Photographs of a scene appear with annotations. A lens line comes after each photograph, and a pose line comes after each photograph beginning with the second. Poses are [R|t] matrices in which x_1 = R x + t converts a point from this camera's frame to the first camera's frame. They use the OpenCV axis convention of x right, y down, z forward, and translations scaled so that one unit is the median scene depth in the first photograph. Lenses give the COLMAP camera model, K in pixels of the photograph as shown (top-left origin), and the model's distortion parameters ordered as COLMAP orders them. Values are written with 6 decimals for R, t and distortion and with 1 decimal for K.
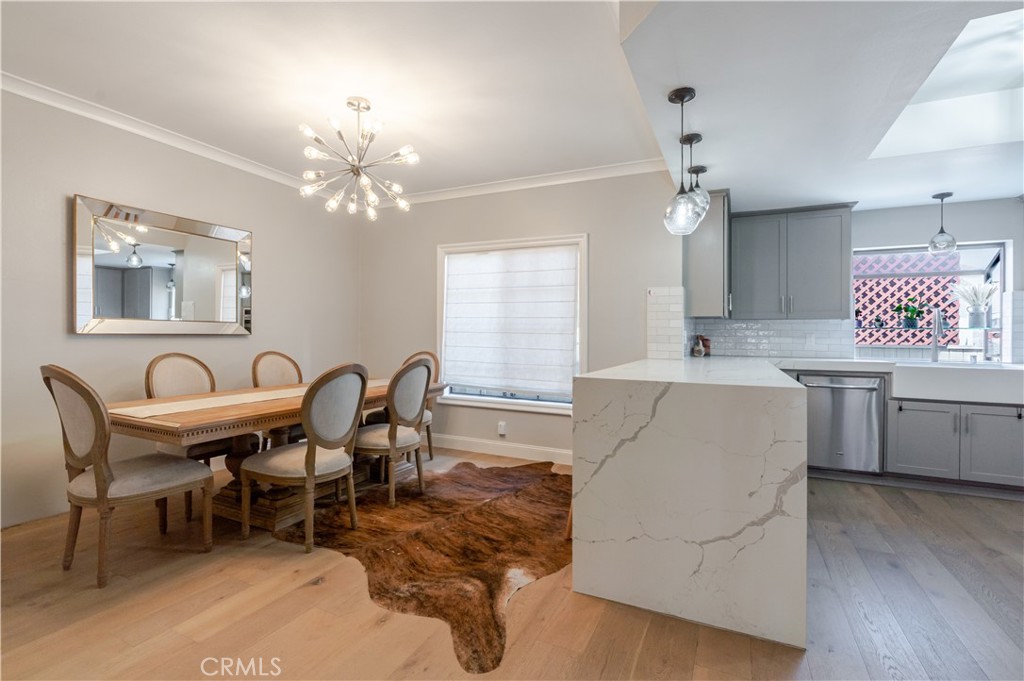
lens RADIAL K [[466.0, 0, 513.5], [0, 466.0, 338.7], [0, 0, 1]] dist [-0.003949, 0.002048]
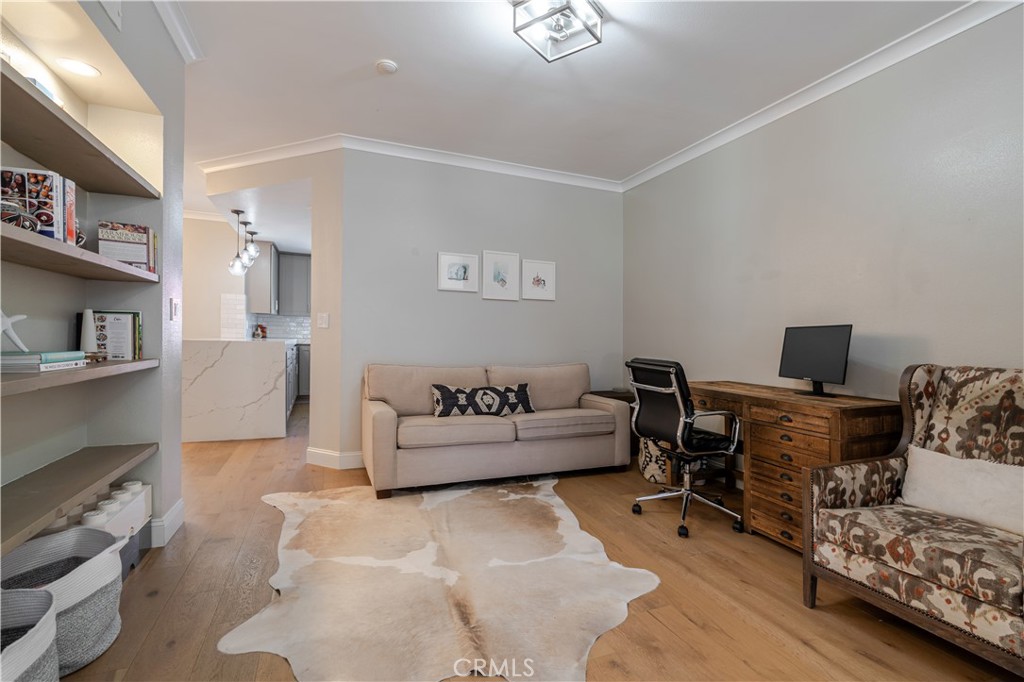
lens RADIAL K [[466.0, 0, 515.6], [0, 466.0, 336.9], [0, 0, 1]] dist [-0.003949, 0.002048]
pose [[0.668947, 0.001255, 0.743309, -0.223683], [-0.006099, 0.999974, 0.003800, 0.027273], [-0.743285, -0.007075, 0.668937, -0.823928]]
